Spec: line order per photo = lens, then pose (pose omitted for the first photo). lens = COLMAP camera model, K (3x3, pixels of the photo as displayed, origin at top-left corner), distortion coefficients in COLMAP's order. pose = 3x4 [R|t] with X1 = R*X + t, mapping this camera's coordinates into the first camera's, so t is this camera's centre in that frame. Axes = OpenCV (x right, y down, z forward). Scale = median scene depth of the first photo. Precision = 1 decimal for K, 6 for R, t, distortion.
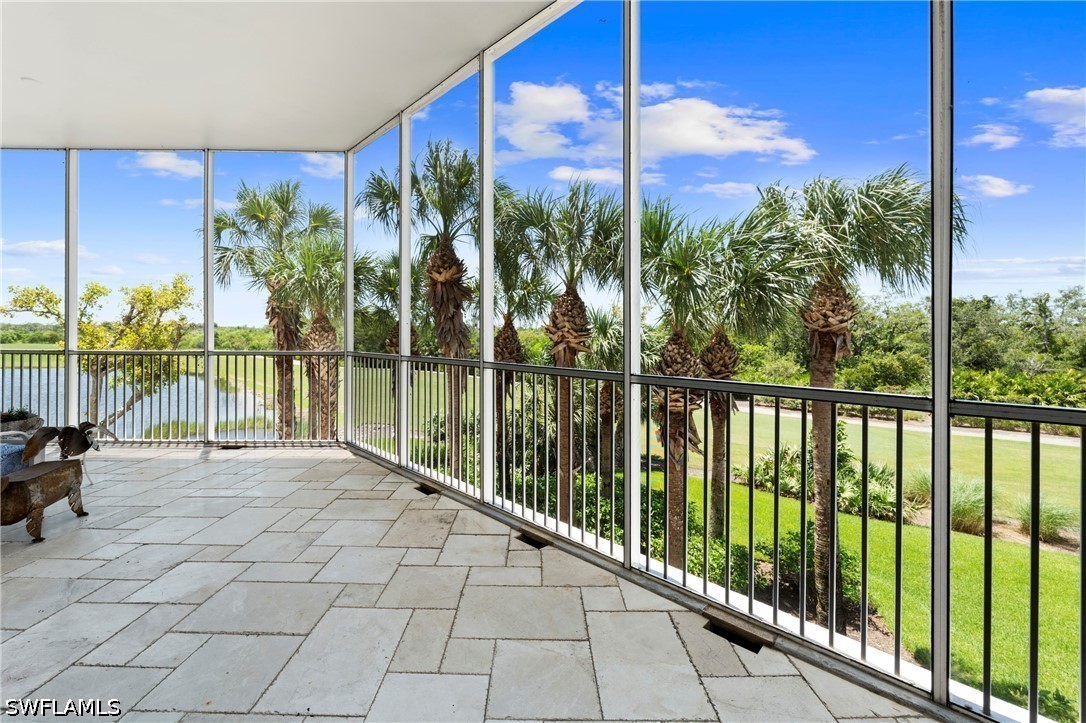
lens RADIAL K [[443.5, 0, 540.5], [0, 443.5, 333.8], [0, 0, 1]] dist [-0.009259, 0.001780]
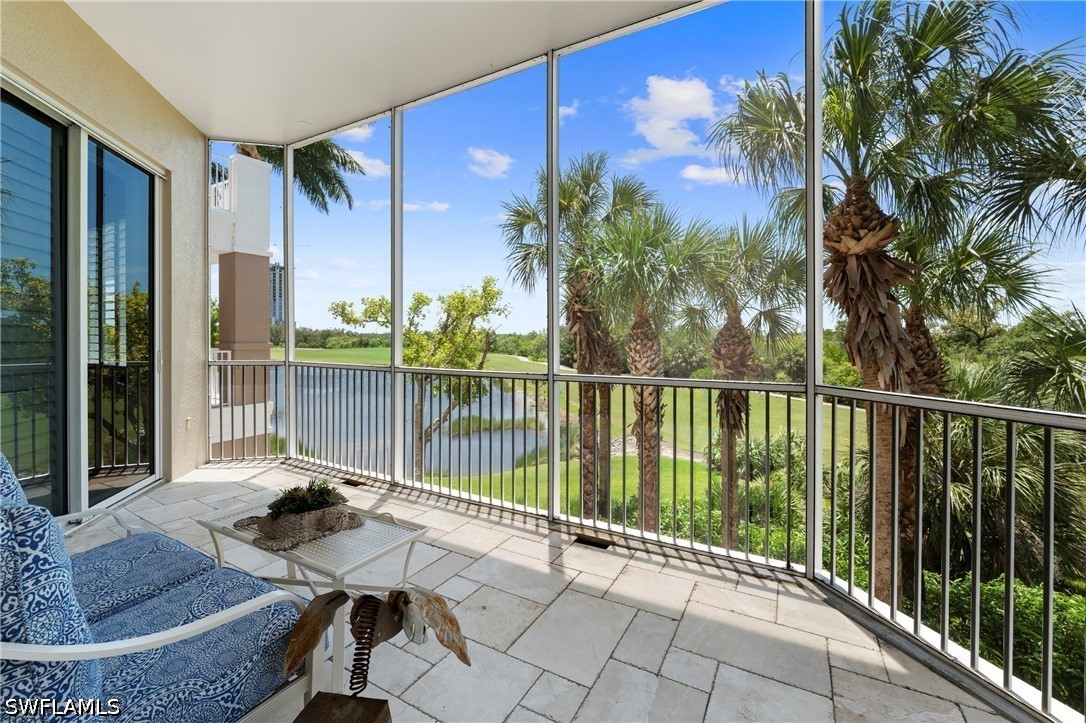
lens RADIAL K [[443.5, 0, 538.9], [0, 443.5, 338.2], [0, 0, 1]] dist [-0.009259, 0.001780]
pose [[0.862629, -0.004052, -0.505821, -0.252085], [0.002611, 0.999990, -0.003558, -0.005223], [0.505830, 0.001749, 0.862631, 0.250490]]
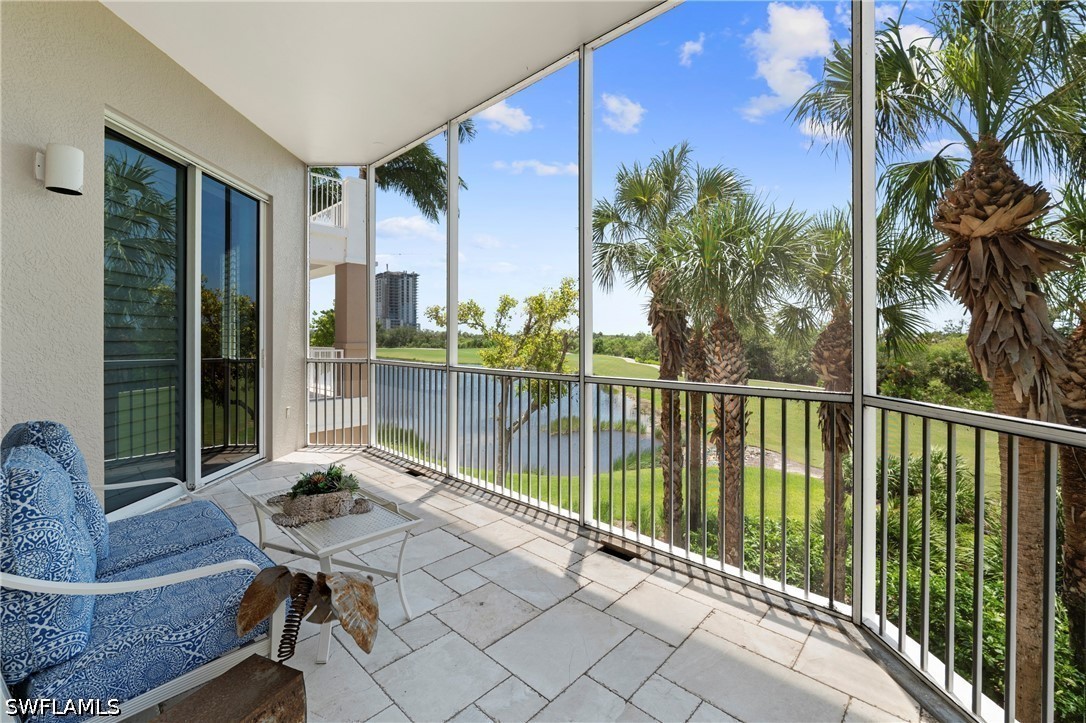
lens RADIAL K [[443.5, 0, 542.8], [0, 443.5, 338.1], [0, 0, 1]] dist [-0.009259, 0.001780]
pose [[0.721070, -0.004855, -0.692845, -0.206124], [0.000188, 0.999977, -0.006812, -0.004737], [0.692862, 0.004782, 0.721054, 0.289171]]
